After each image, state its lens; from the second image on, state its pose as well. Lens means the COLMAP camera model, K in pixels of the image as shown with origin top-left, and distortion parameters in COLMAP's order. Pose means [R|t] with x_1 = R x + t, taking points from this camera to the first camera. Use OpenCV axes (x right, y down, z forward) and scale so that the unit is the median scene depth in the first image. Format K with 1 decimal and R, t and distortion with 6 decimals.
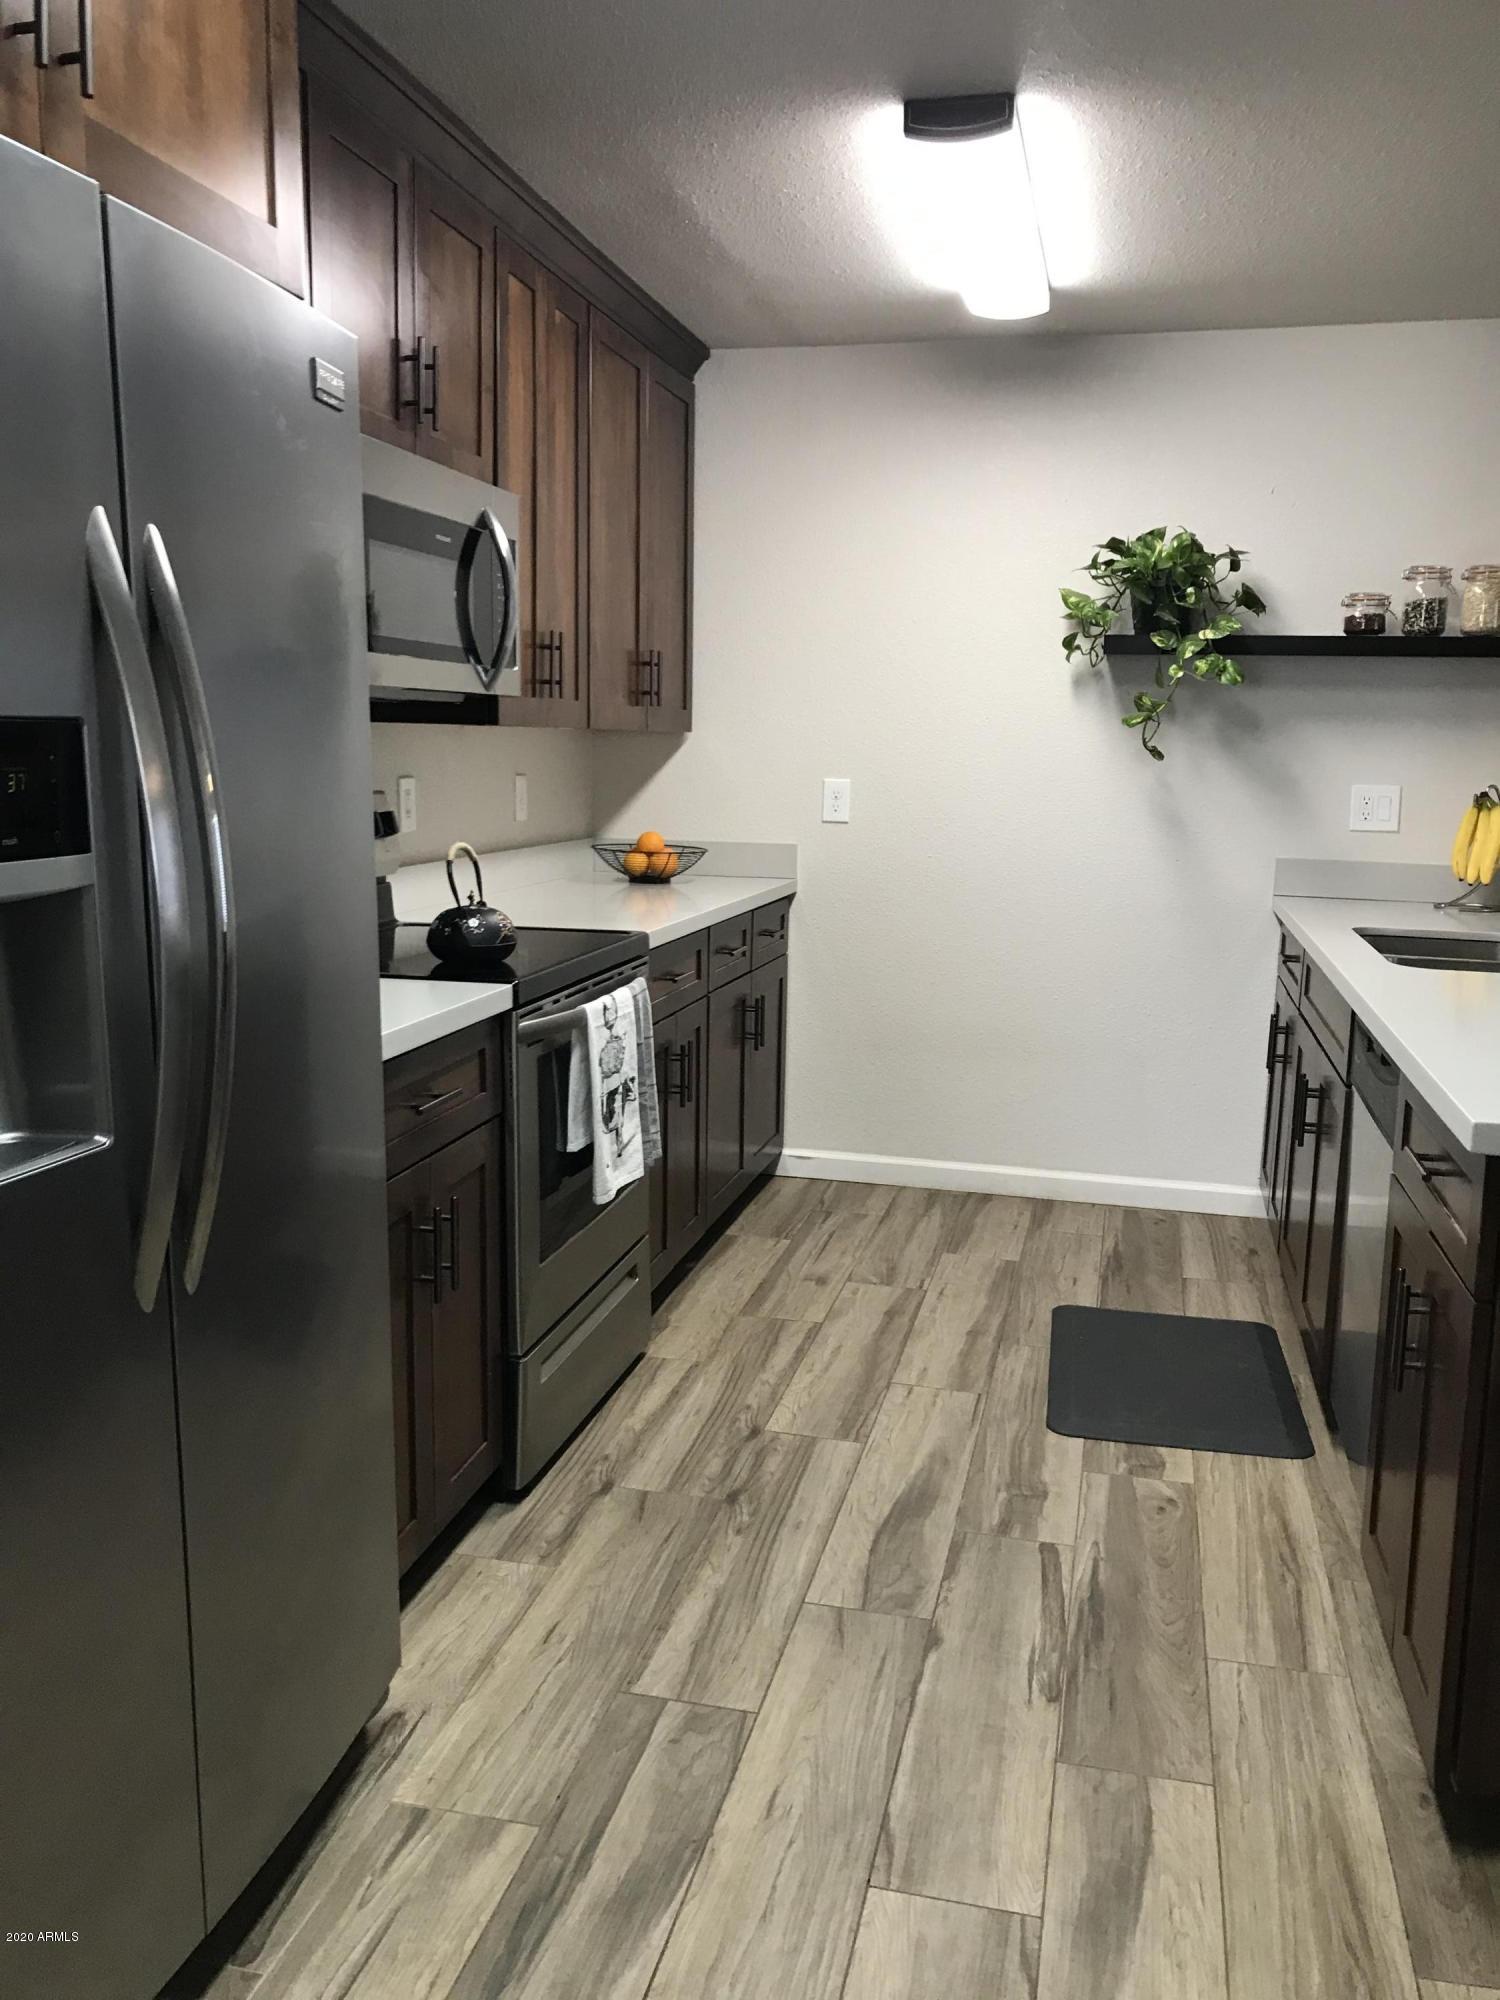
lens RADIAL K [[1597.4, 0, 750.0], [0, 1597.4, 1000.0], [0, 0, 1]] dist [0.161774, -0.642983]
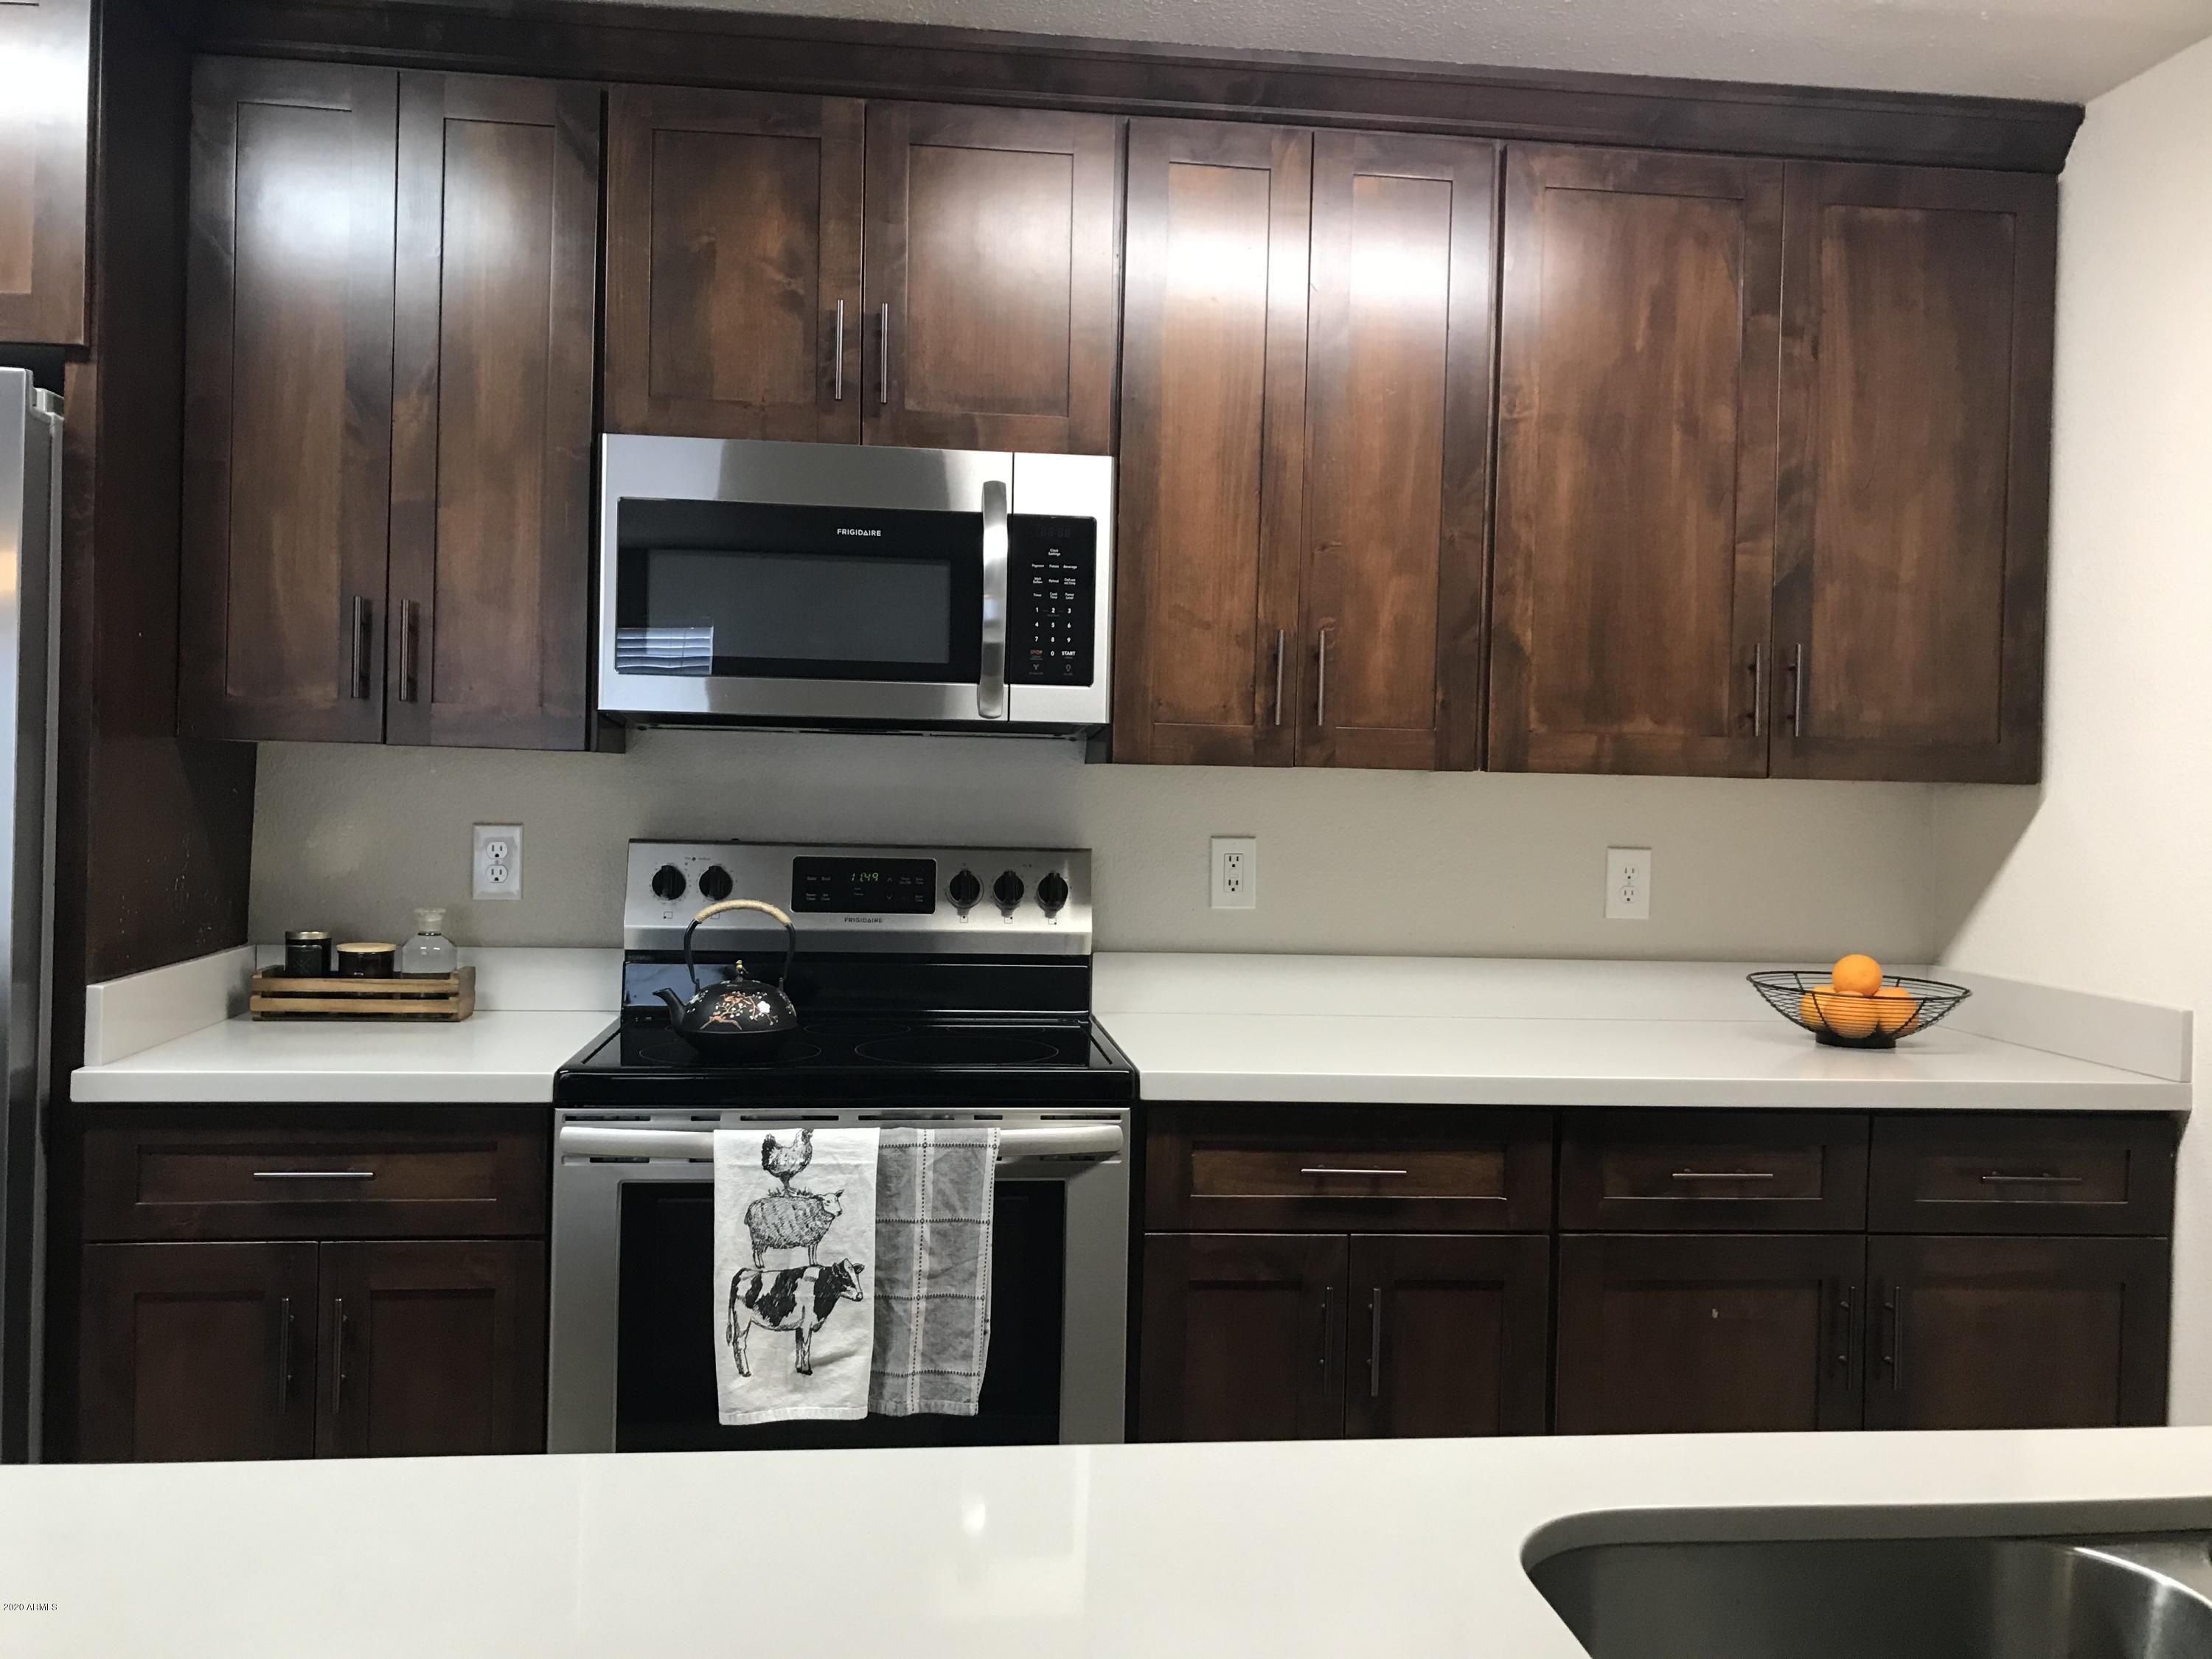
lens RADIAL K [[1766.7, 0, 1105.5], [0, 1766.7, 818.4], [0, 0, 1]] dist [0.161774, -0.642983]
pose [[0.334233, 0.018123, -0.942316, 0.442863], [-0.178209, 0.982995, -0.044304, -0.081494], [0.925489, 0.182737, 0.331779, 0.540977]]
